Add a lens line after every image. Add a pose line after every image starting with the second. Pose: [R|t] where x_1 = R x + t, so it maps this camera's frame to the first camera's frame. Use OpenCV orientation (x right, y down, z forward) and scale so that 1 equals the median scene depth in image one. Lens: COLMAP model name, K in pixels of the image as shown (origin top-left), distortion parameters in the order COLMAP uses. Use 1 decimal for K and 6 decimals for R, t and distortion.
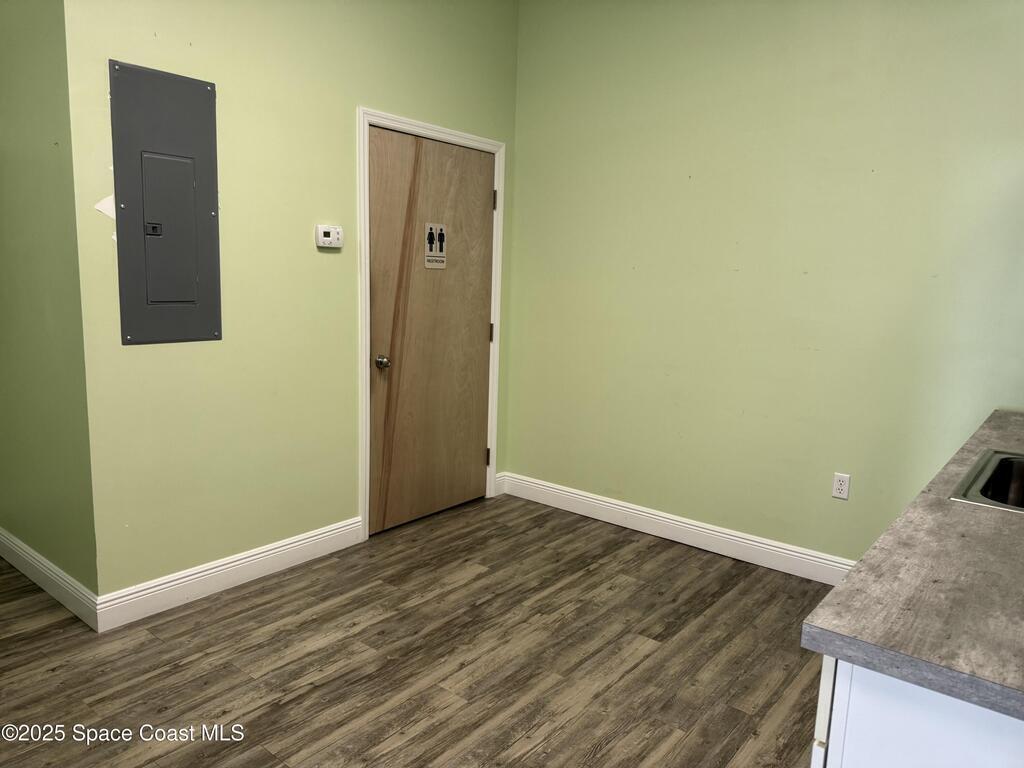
lens RADIAL K [[724.4, 0, 515.3], [0, 724.4, 382.9], [0, 0, 1]] dist [0.054516, -0.050203]
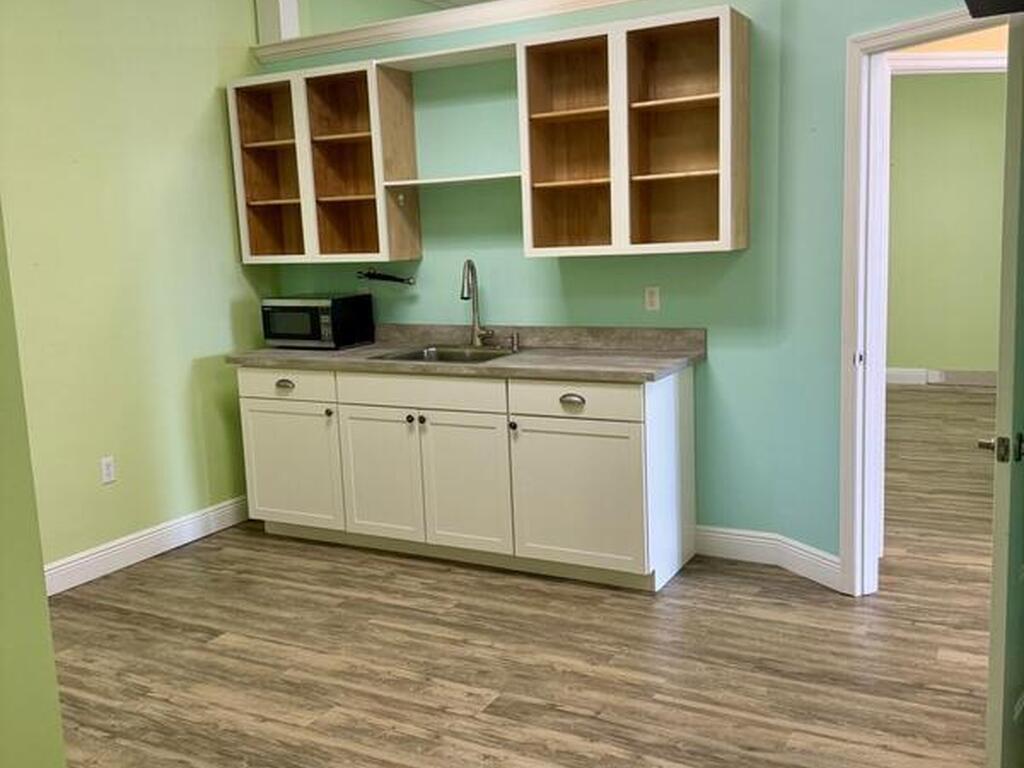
lens RADIAL K [[961.0, 0, 514.4], [0, 961.0, 384.9], [0, 0, 1]] dist [0.058015, 0.000000]
pose [[-0.173068, -0.175212, 0.969200, -1.164022], [0.185418, 0.960658, 0.206778, -0.181837], [-0.967299, 0.215493, -0.133771, 0.767811]]
